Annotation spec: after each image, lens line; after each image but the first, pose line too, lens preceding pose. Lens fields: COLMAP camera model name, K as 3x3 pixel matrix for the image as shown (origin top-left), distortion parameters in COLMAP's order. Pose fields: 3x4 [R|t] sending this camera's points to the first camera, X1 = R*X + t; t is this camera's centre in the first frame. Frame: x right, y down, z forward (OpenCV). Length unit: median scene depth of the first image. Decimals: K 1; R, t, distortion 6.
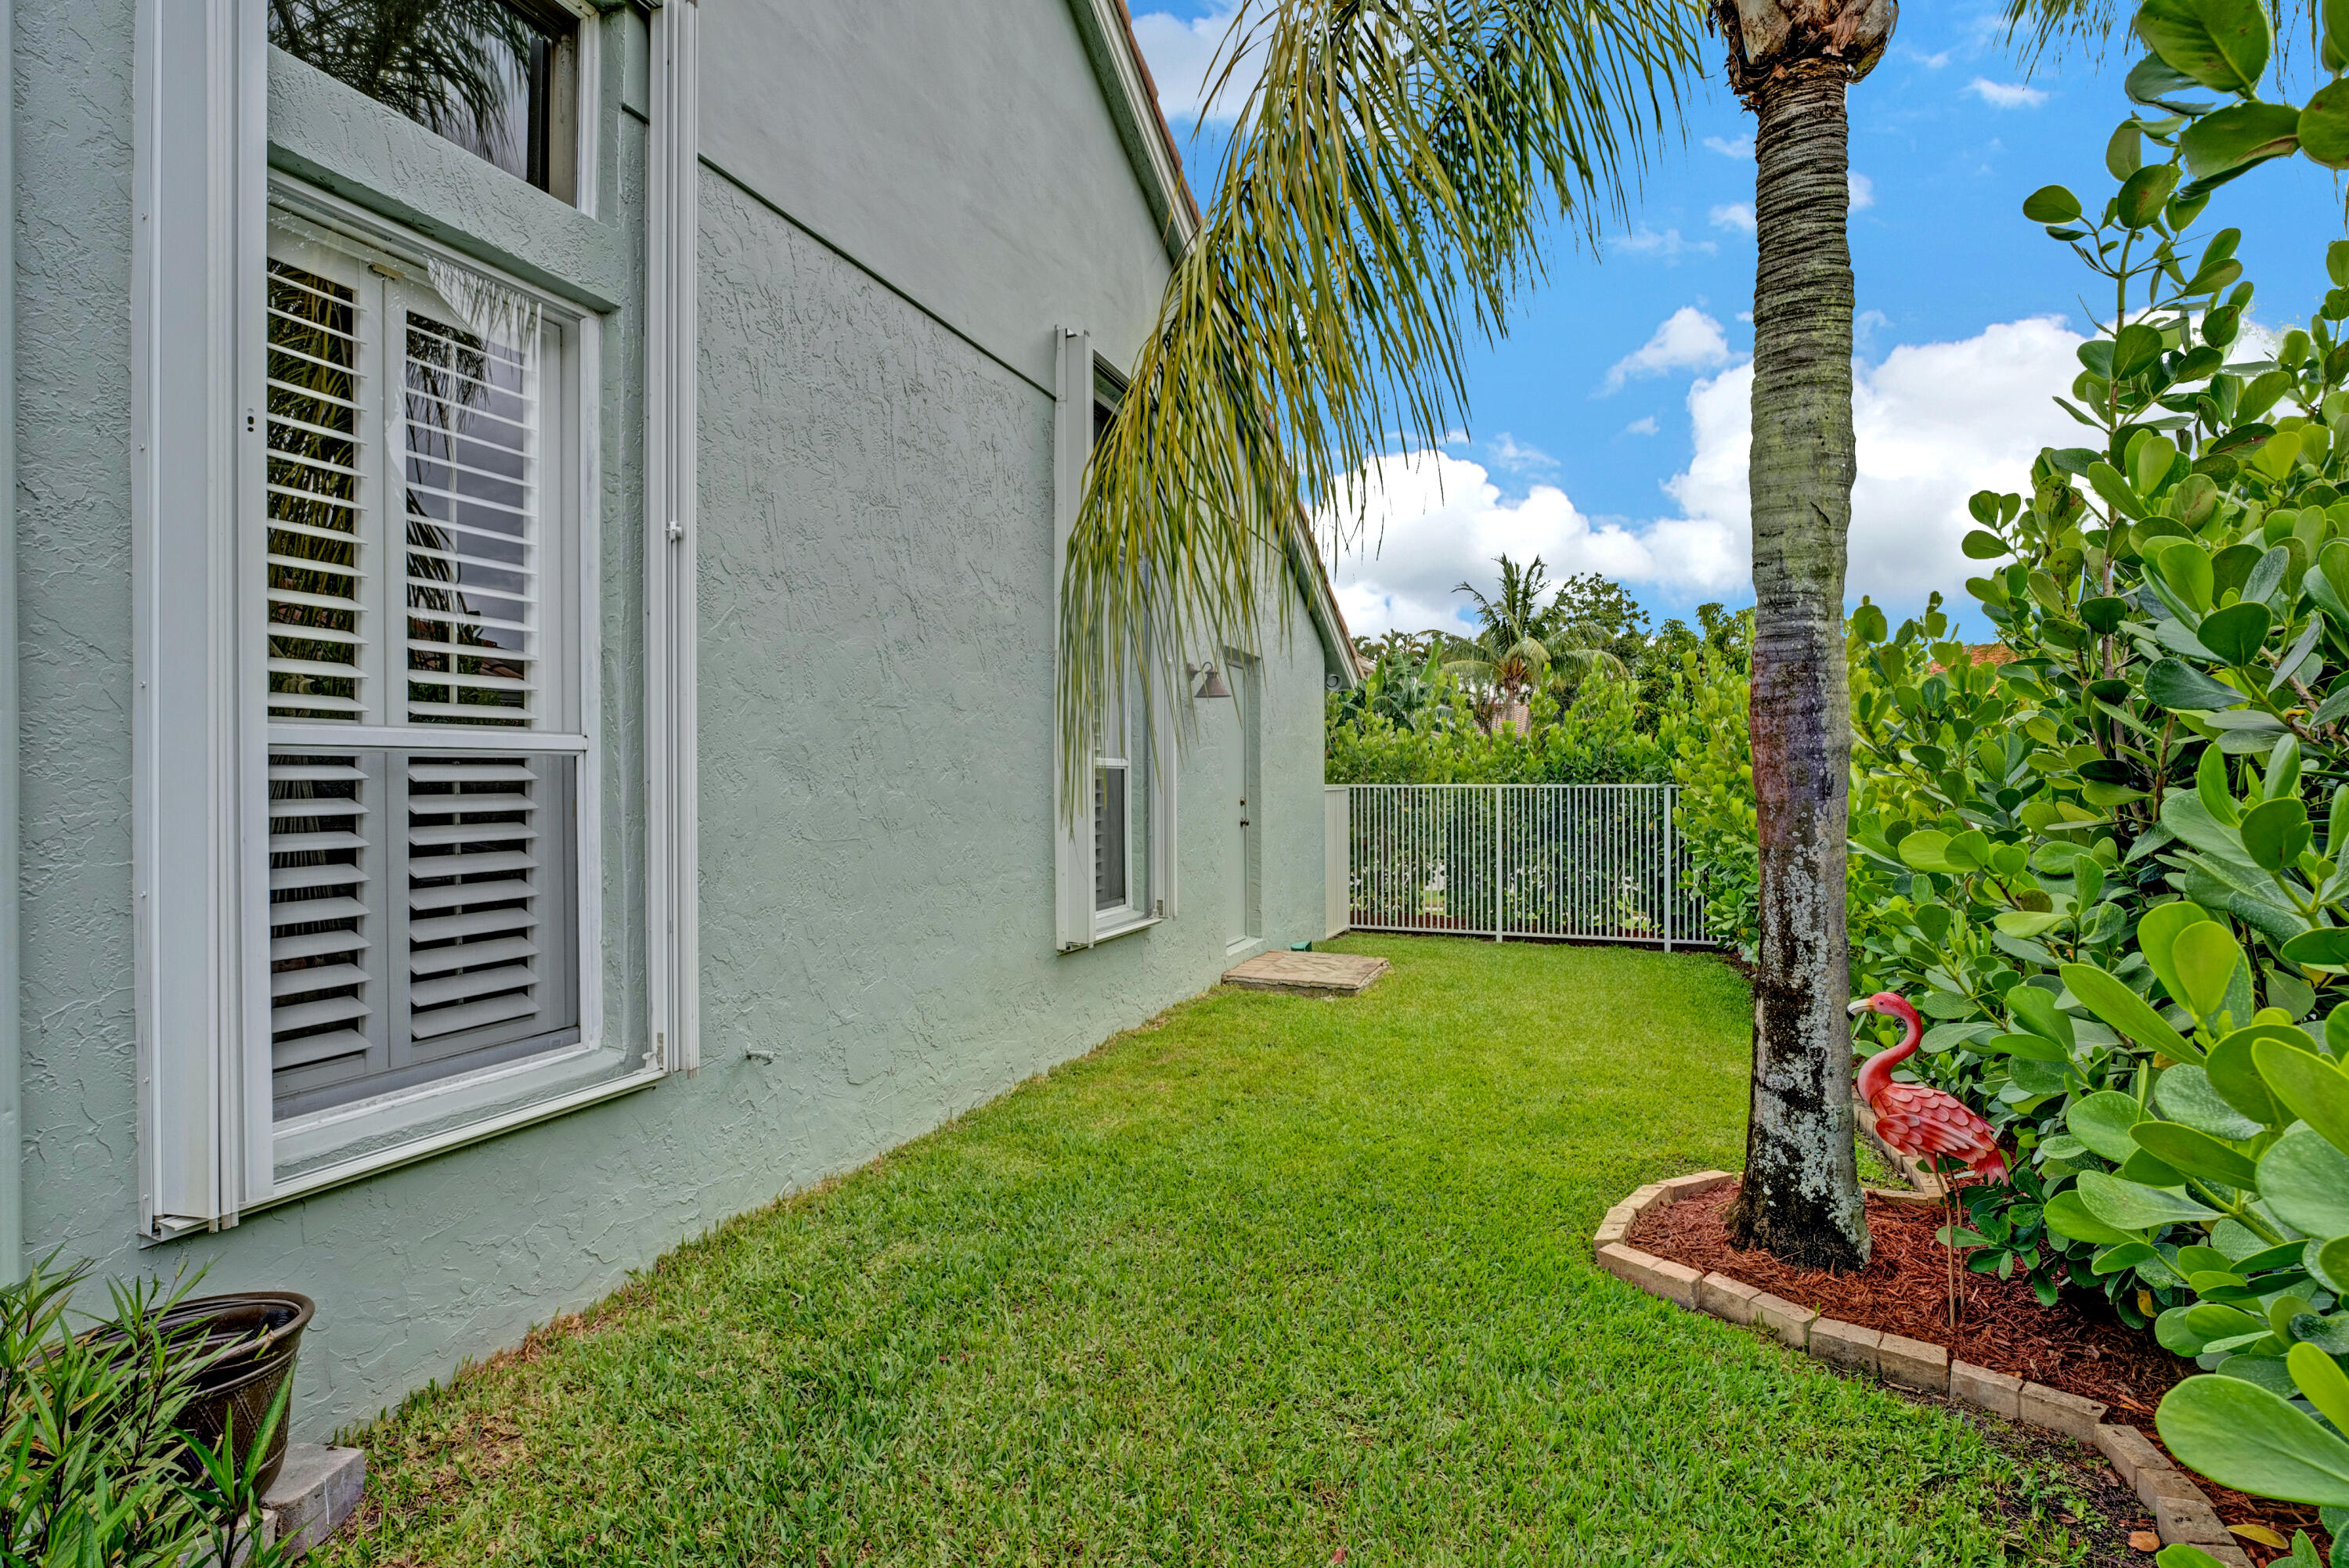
lens RADIAL K [[1041.2, 0, 1175.6], [0, 1041.2, 779.0], [0, 0, 1]] dist [0.000232, -0.000102]
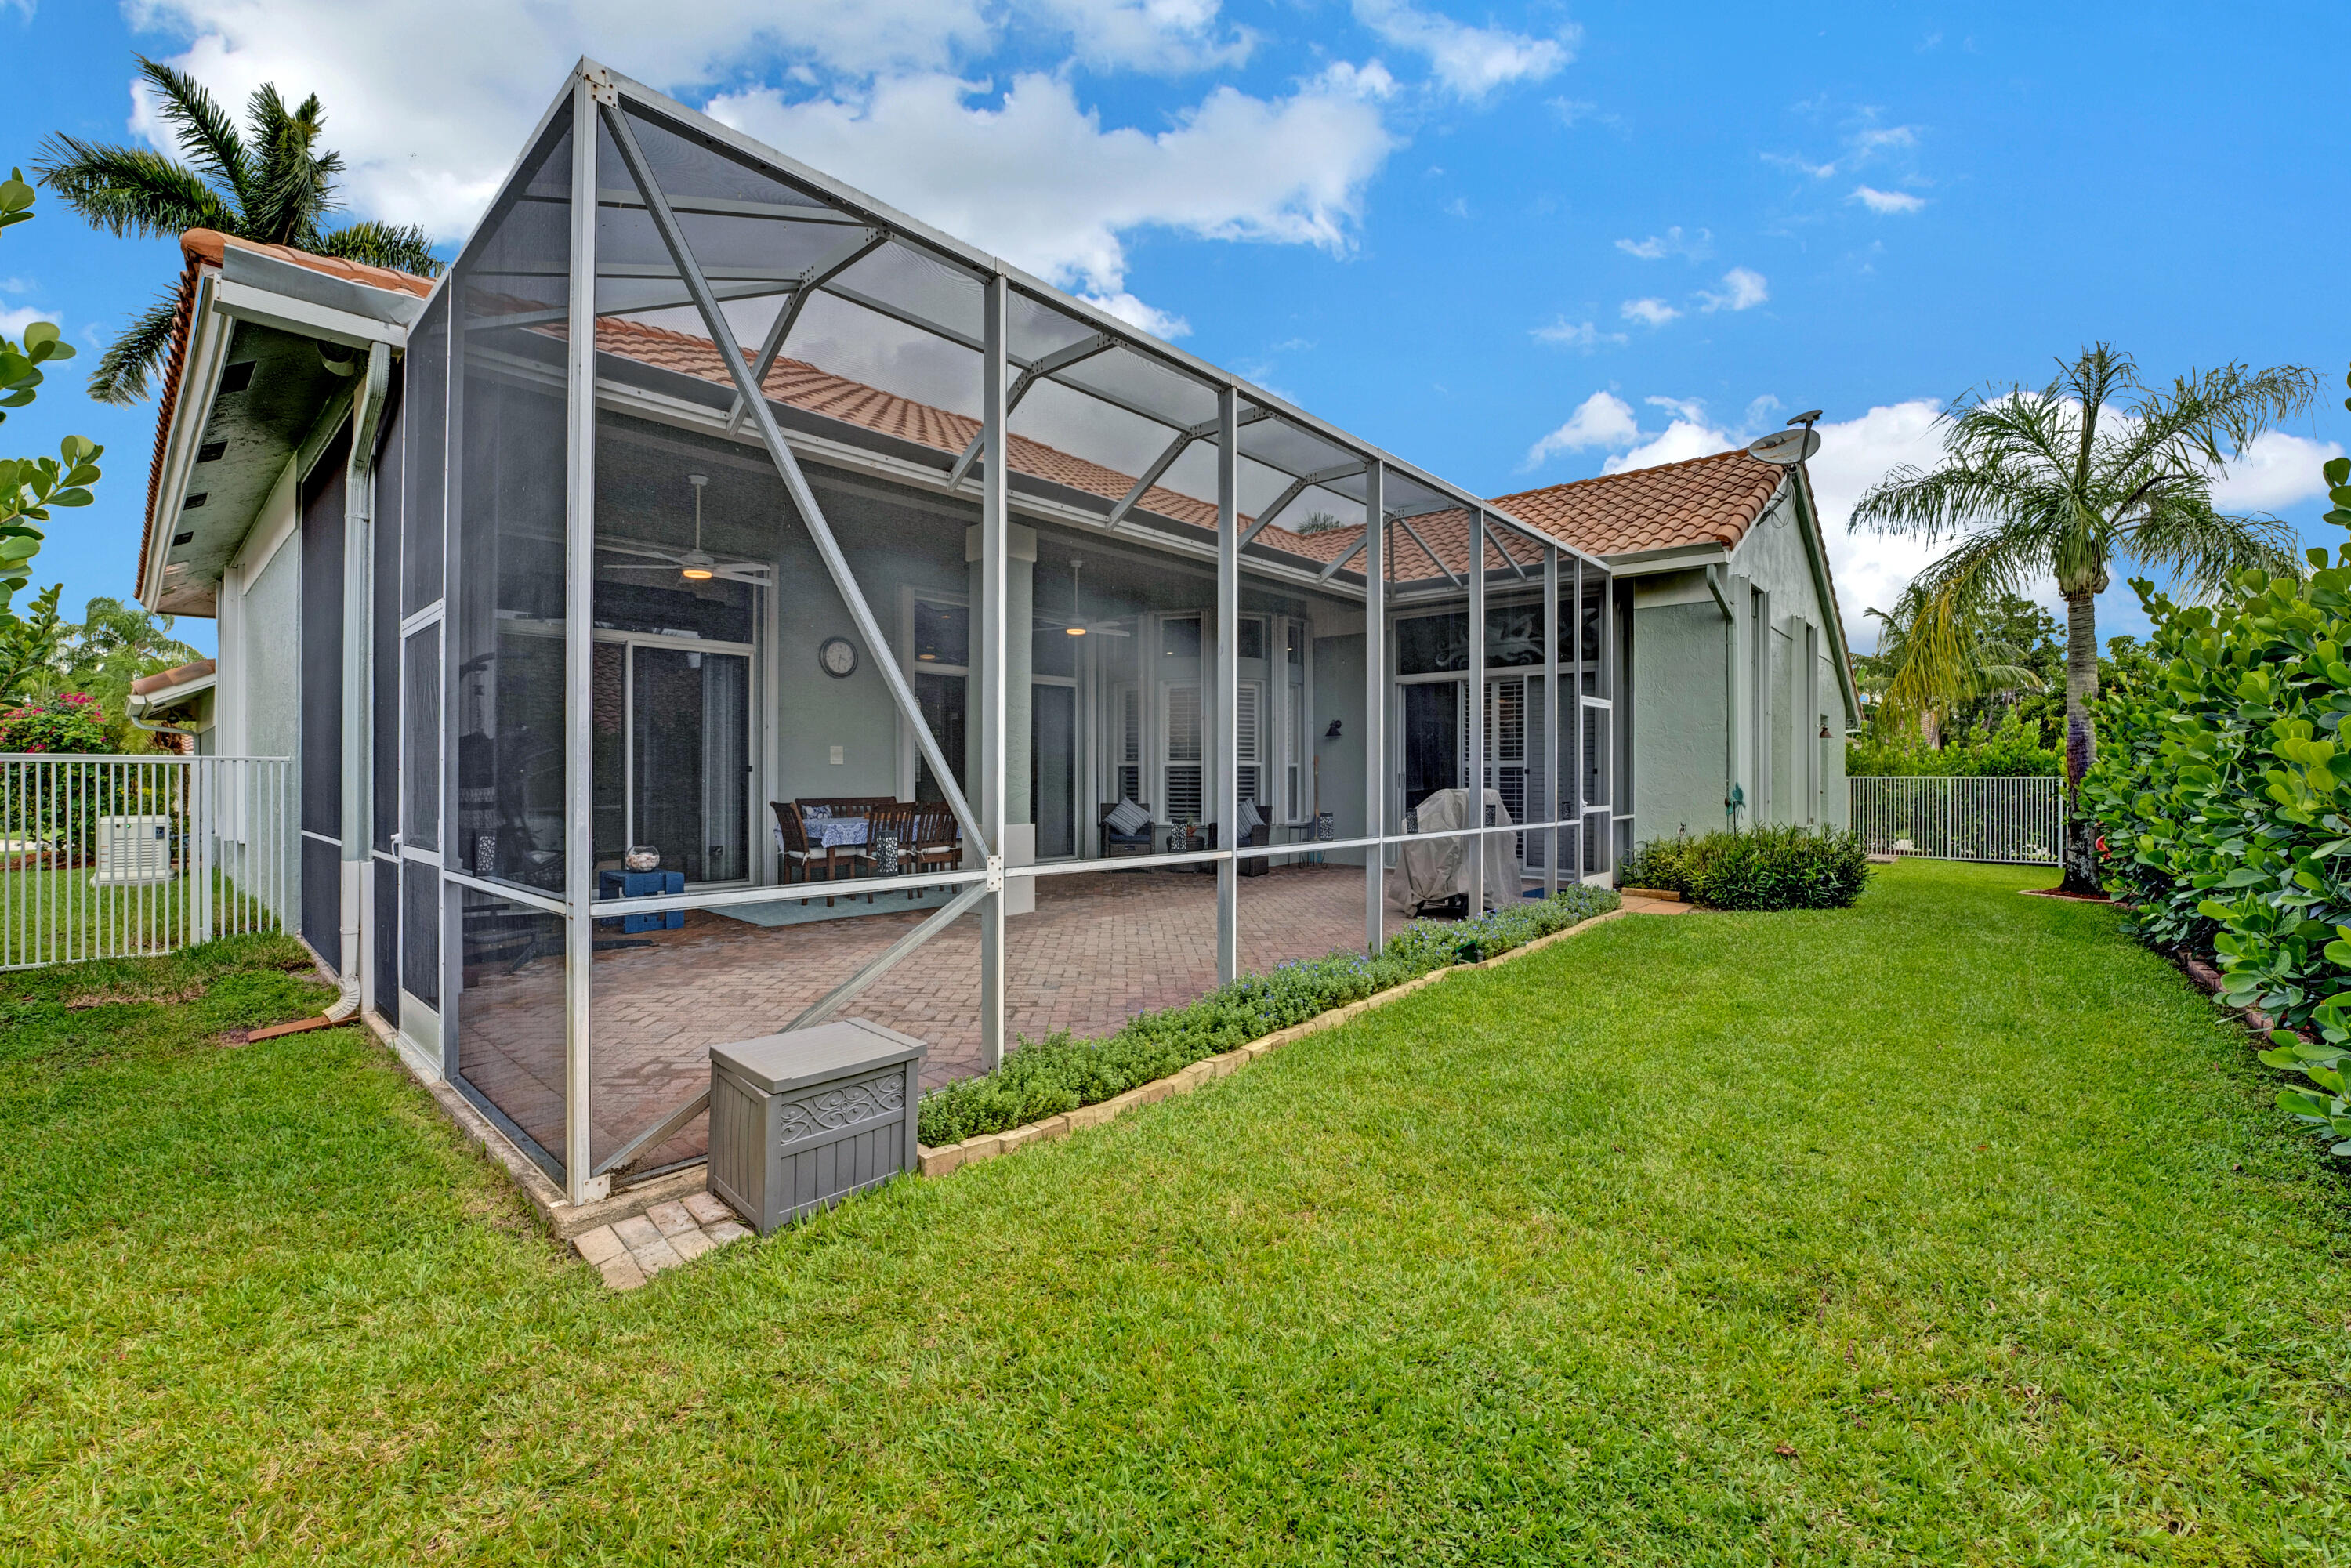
lens RADIAL K [[961.9, 0, 1164.9], [0, 961.9, 780.5], [0, 0, 1]] dist [-0.031237, 0.004241]
pose [[0.941099, 0.008736, -0.338017, -0.417011], [-0.007455, 0.999959, 0.005088, 0.013268], [0.338048, -0.002268, 0.941126, -0.998146]]
